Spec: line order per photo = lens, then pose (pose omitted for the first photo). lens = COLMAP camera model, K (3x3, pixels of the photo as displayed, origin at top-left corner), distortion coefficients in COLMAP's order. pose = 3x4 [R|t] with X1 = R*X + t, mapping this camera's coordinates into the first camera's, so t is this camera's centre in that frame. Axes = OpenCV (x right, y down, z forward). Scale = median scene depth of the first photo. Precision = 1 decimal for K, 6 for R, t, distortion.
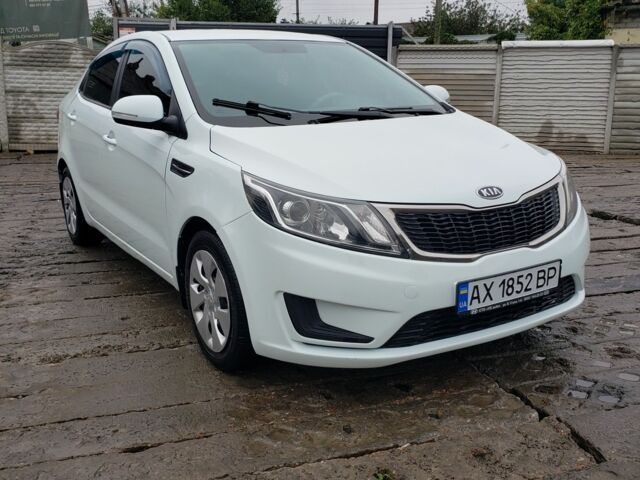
lens RADIAL K [[676.7, 0, 317.3], [0, 676.7, 240.0], [0, 0, 1]] dist [0.047332, 0.000000]
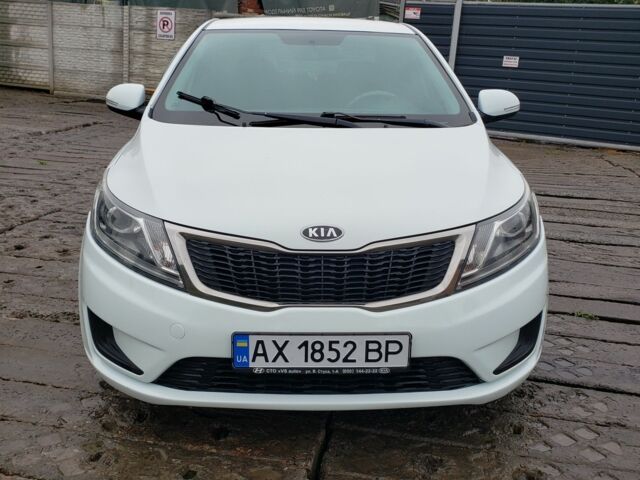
lens RADIAL K [[676.7, 0, 321.9], [0, 676.7, 242.7], [0, 0, 1]] dist [0.047332, 0.000000]
pose [[0.869743, 0.172173, -0.462497, 0.623254], [-0.155759, 0.985035, 0.073787, -0.116886], [0.468280, 0.007862, 0.883545, 0.278896]]
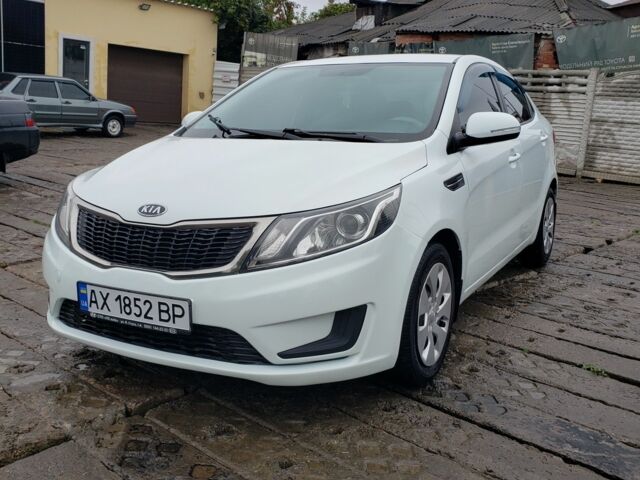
lens RADIAL K [[676.7, 0, 321.9], [0, 676.7, 236.1], [0, 0, 1]] dist [0.047332, 0.000000]
pose [[0.499865, 0.184097, -0.846312, 1.201654], [-0.227490, 0.970747, 0.076800, -0.163009], [0.835693, 0.154138, 0.527123, 0.683678]]
